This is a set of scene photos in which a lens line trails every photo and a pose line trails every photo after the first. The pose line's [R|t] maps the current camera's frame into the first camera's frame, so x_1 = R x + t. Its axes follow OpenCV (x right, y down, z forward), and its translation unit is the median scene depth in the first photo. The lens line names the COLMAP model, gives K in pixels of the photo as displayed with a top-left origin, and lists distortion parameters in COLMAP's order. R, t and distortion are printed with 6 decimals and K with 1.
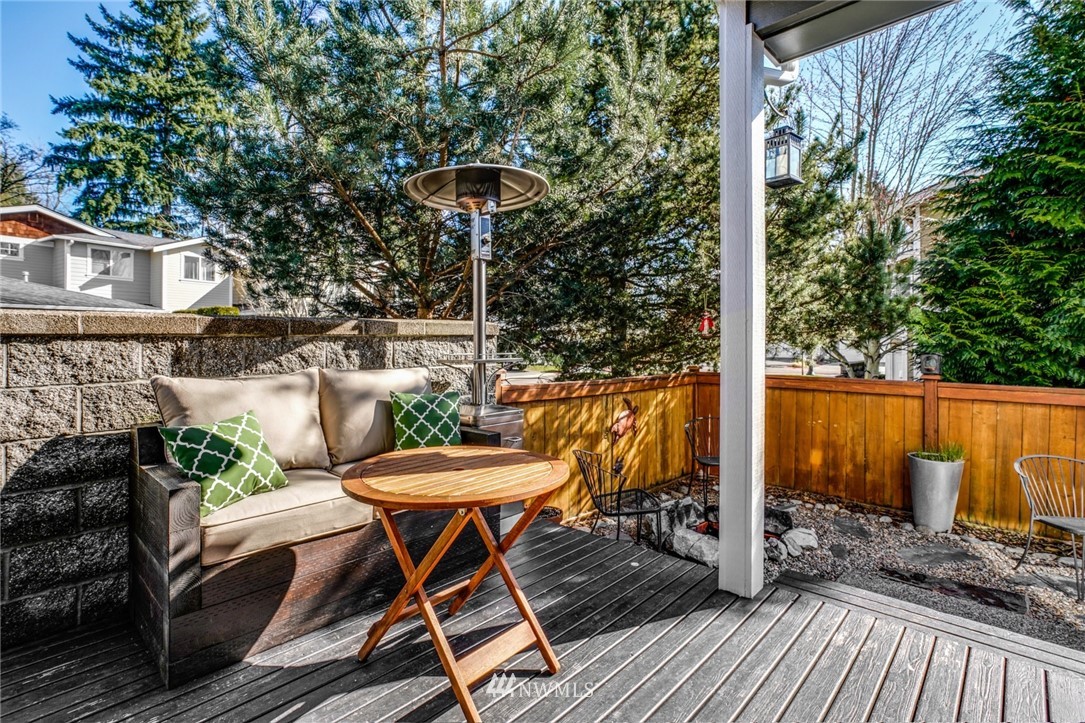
lens RADIAL K [[513.5, 0, 527.2], [0, 513.5, 337.8], [0, 0, 1]] dist [-0.000196, 0.000130]
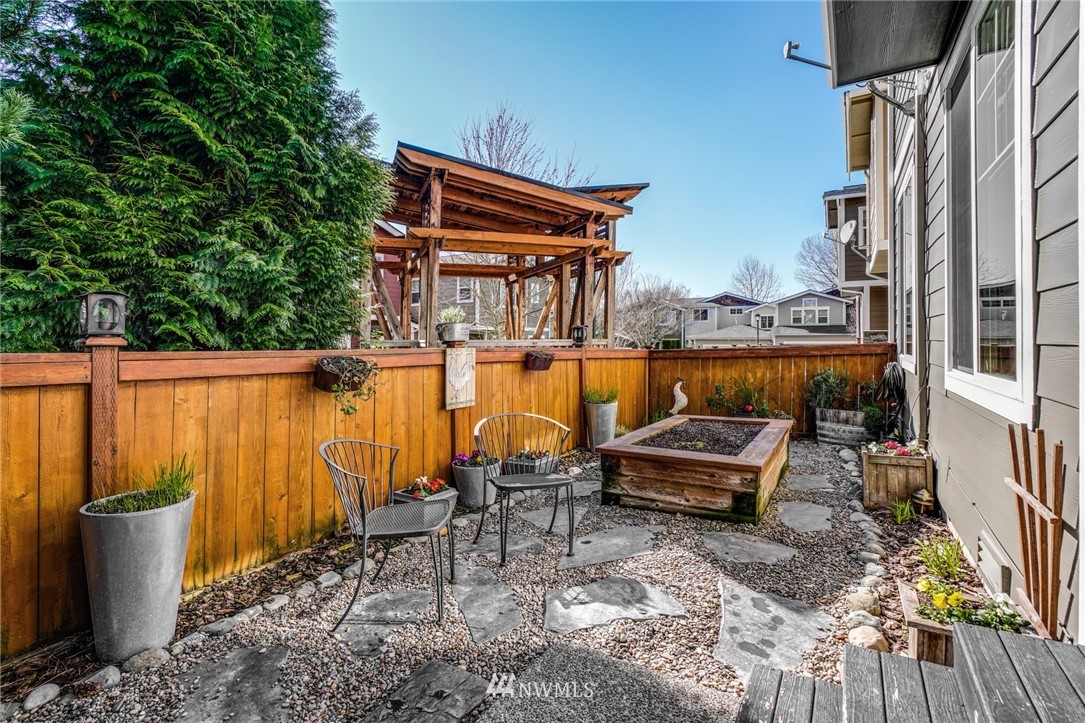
lens RADIAL K [[513.5, 0, 527.2], [0, 513.5, 337.8], [0, 0, 1]] dist [-0.000196, 0.000130]
pose [[-0.202524, 0.010763, 0.979218, 0.231366], [-0.003095, 0.999928, -0.011630, 0.080342], [-0.979272, -0.005386, -0.202476, 0.733690]]
